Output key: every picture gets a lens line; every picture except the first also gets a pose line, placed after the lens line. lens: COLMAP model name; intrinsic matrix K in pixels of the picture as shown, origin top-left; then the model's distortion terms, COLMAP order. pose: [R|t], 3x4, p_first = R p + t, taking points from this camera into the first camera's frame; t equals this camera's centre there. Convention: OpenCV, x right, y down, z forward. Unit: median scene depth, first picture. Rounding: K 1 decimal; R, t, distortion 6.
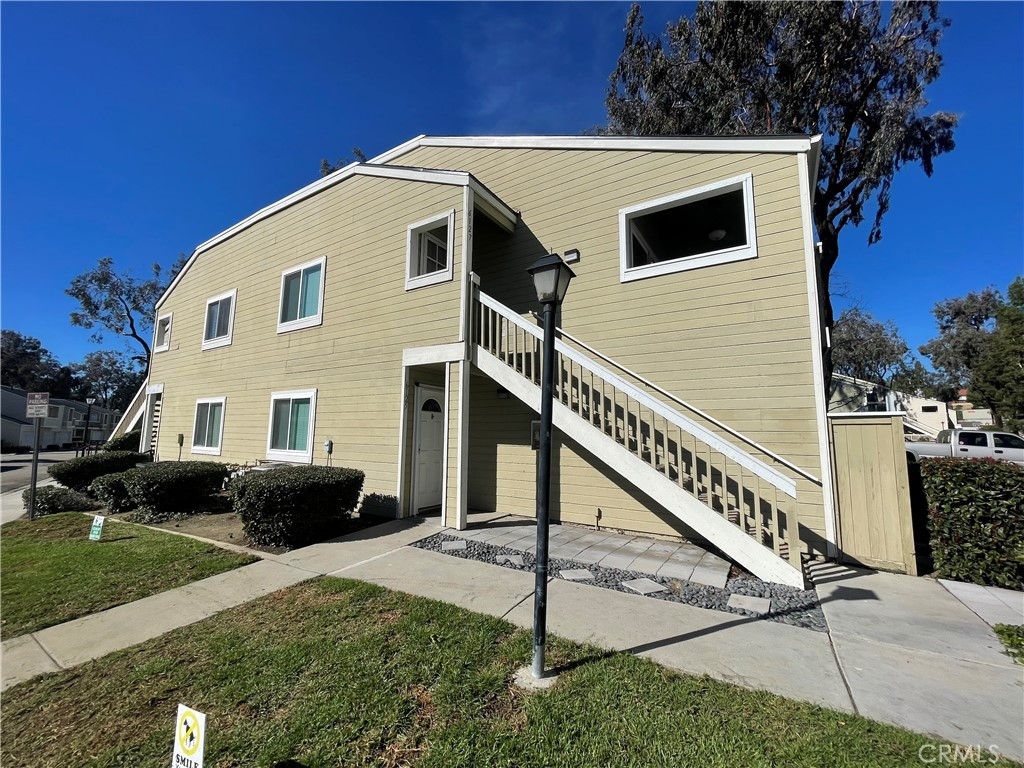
lens RADIAL K [[415.0, 0, 512.0], [0, 415.0, 384.0], [0, 0, 1]] dist [0.000600, -0.000052]
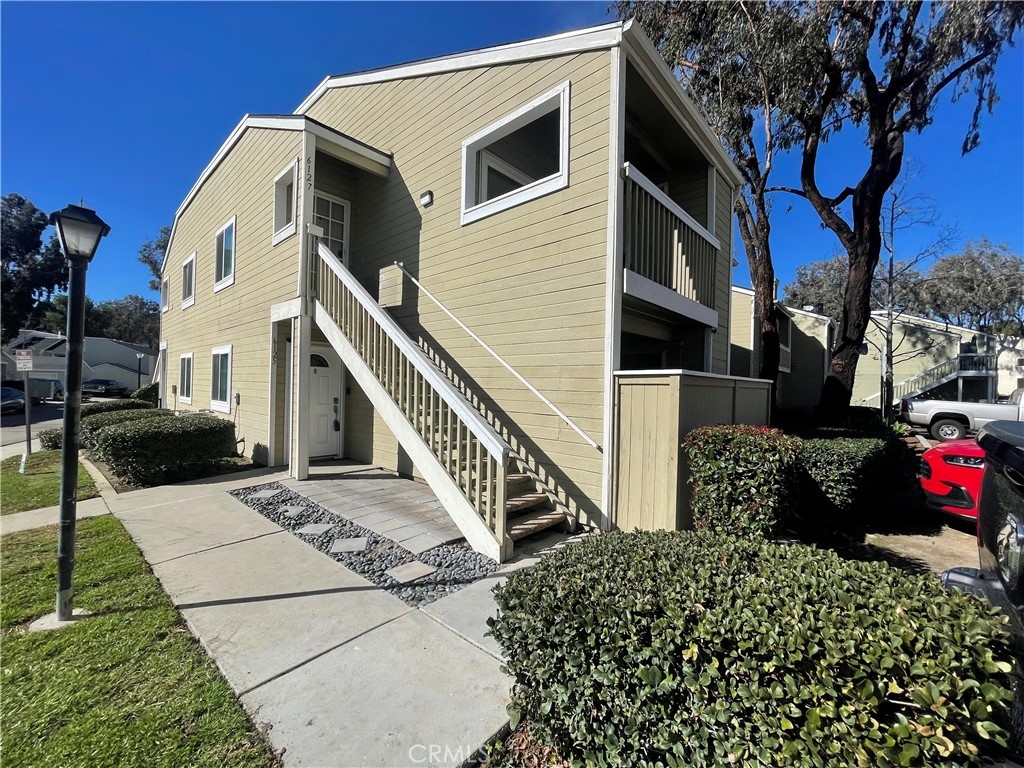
lens RADIAL K [[417.5, 0, 512.0], [0, 417.5, 384.0], [0, 0, 1]] dist [-0.005791, 0.000099]
pose [[0.983810, 0.009673, -0.178955, 0.557779], [0.011107, 0.993332, 0.114757, -0.003967], [0.178872, -0.114886, 0.977142, 0.089175]]
